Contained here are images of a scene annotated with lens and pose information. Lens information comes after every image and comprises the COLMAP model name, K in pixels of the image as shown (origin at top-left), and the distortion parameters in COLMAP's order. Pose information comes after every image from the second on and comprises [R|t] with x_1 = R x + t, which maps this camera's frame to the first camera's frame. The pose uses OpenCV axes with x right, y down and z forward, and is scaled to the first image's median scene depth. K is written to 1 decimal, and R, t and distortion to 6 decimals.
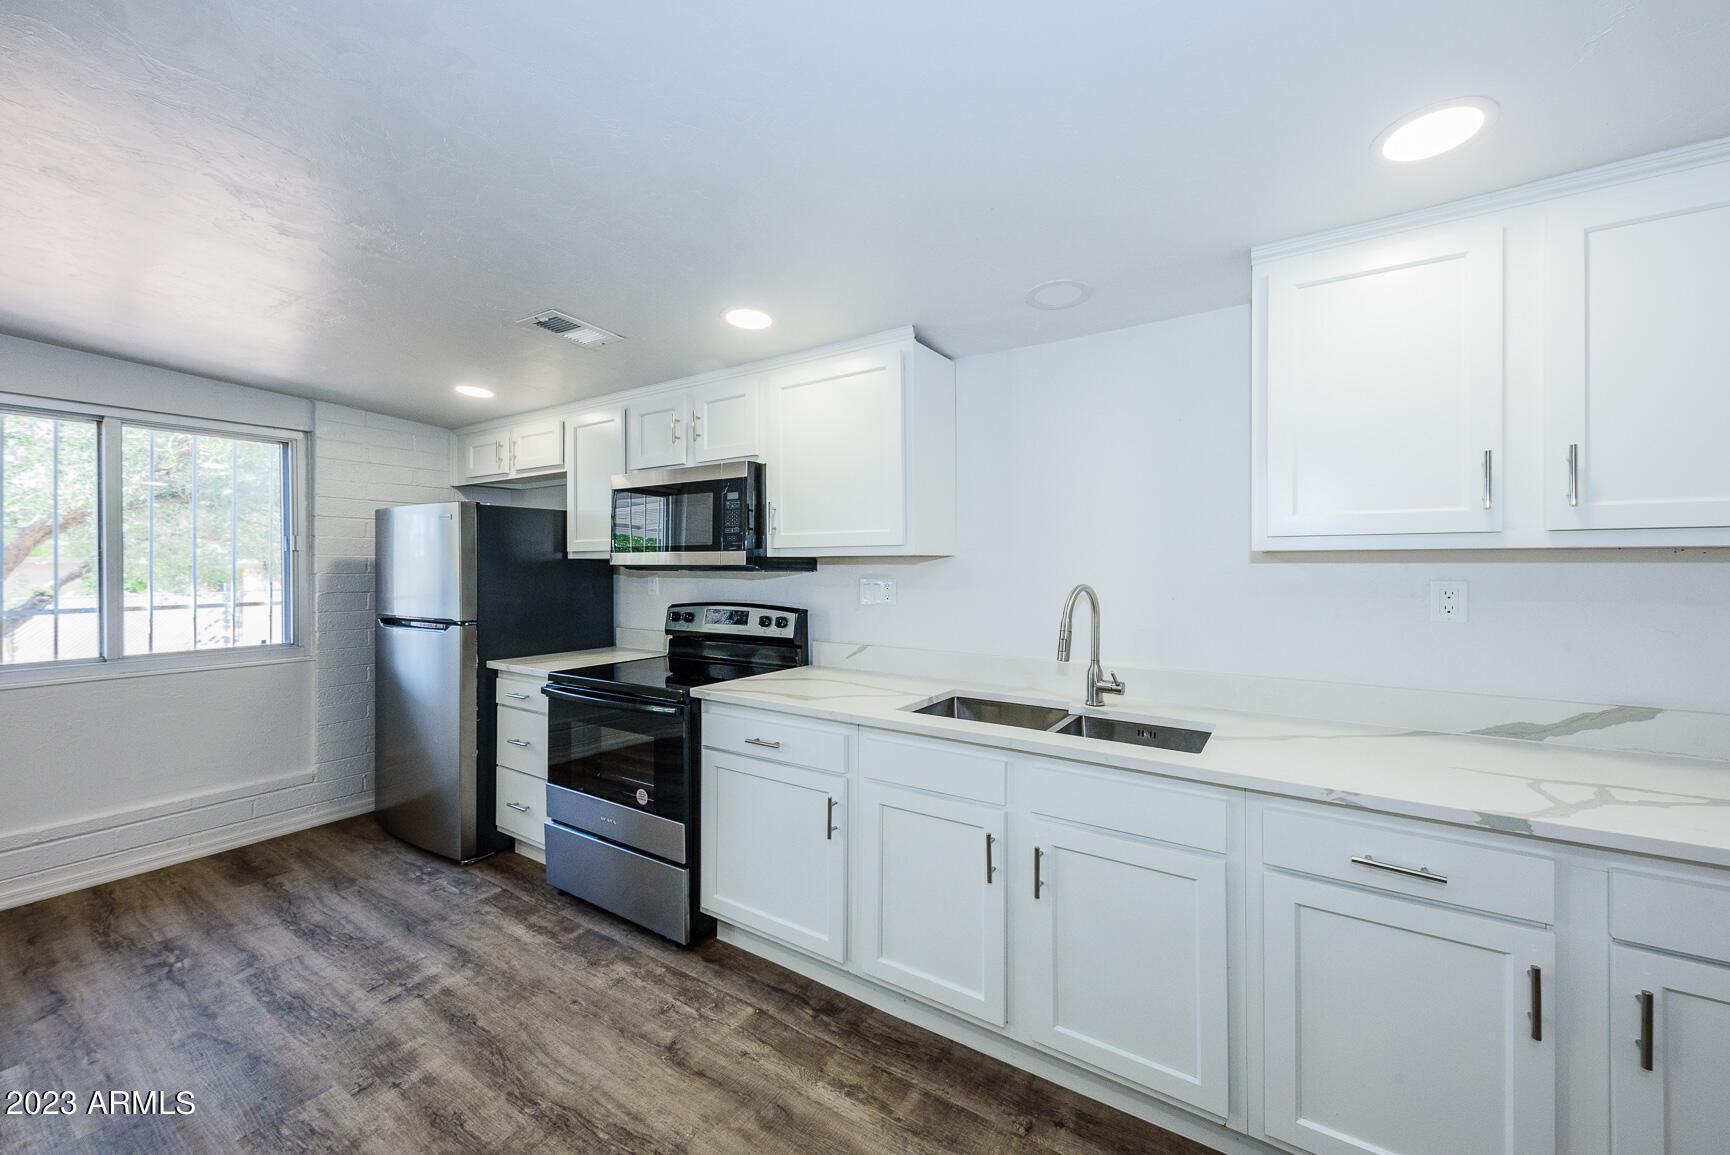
lens RADIAL K [[630.1, 0, 927.0], [0, 630.1, 567.6], [0, 0, 1]] dist [0.002726, -0.000475]
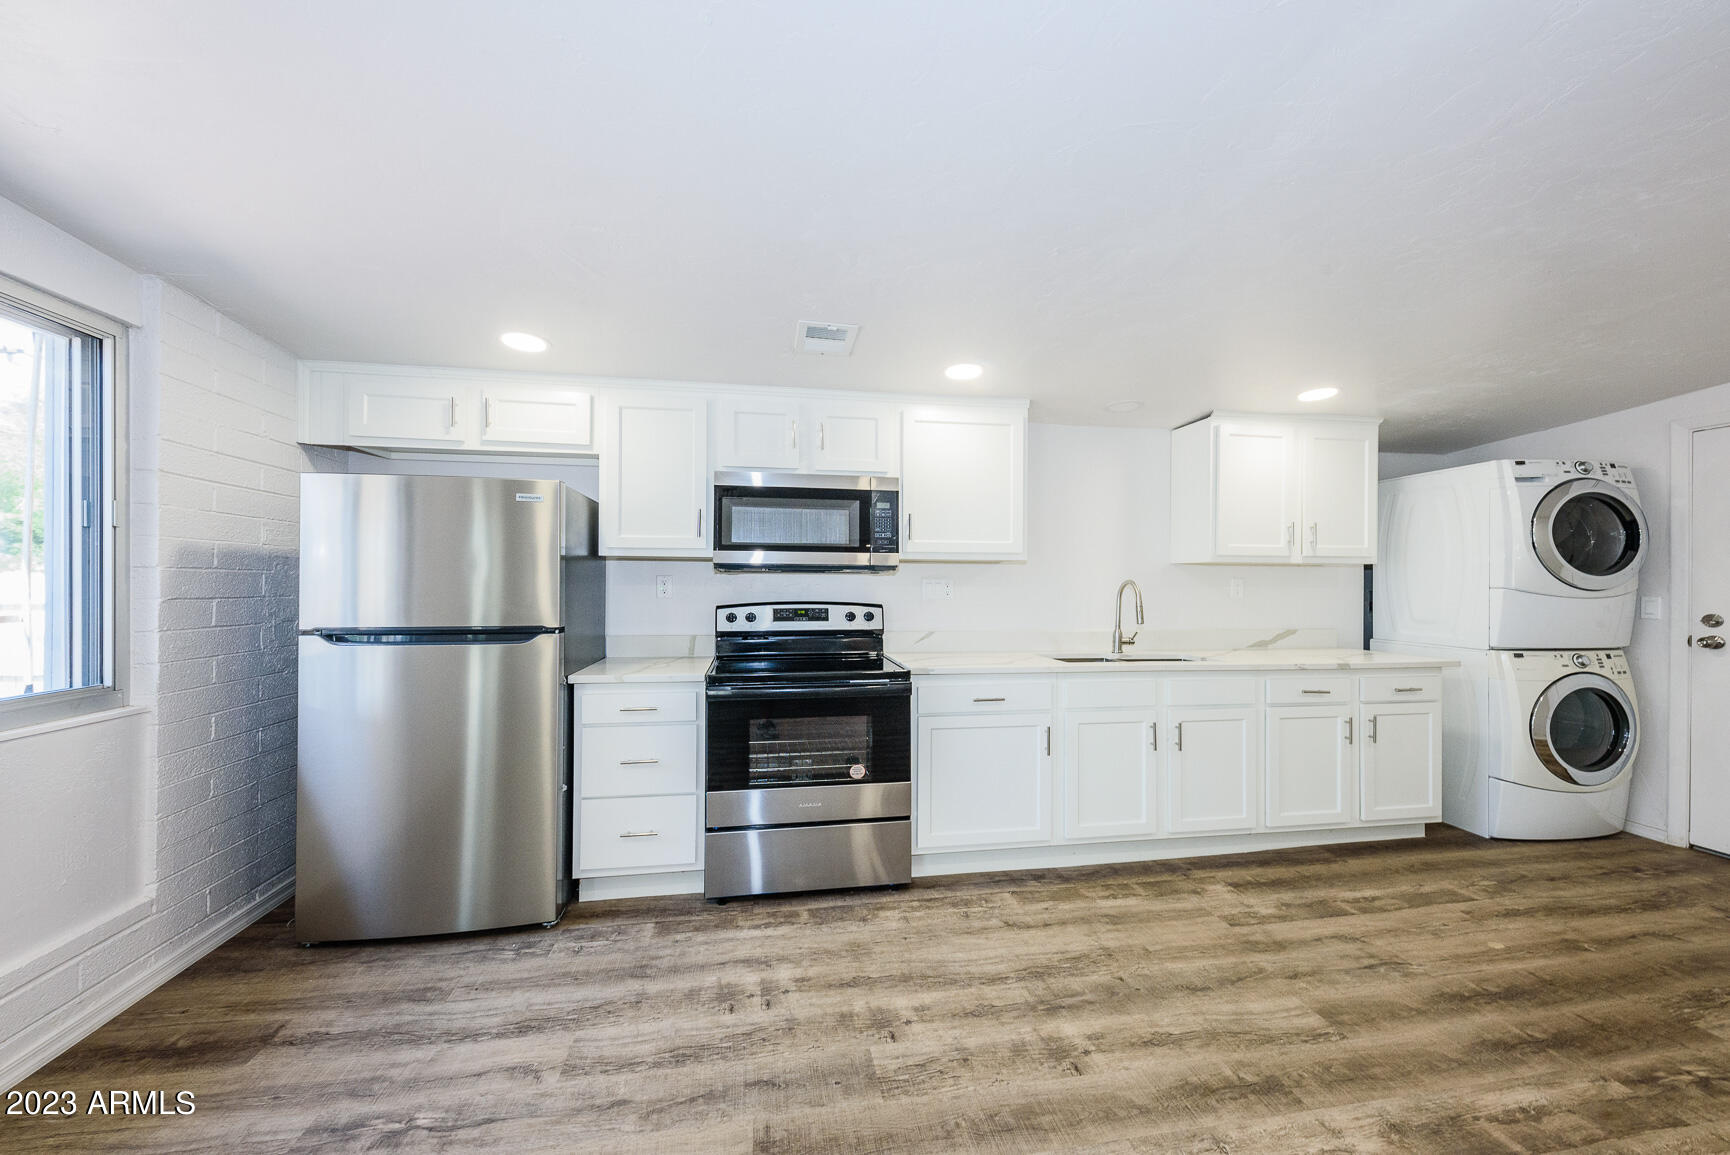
lens RADIAL K [[630.1, 0, 846.2], [0, 630.1, 592.4], [0, 0, 1]] dist [0.002726, -0.000475]
pose [[0.763143, -0.002582, 0.646224, -1.090942], [-0.001712, 0.999980, 0.006017, 0.038529], [-0.646227, -0.005699, 0.763124, 0.152867]]
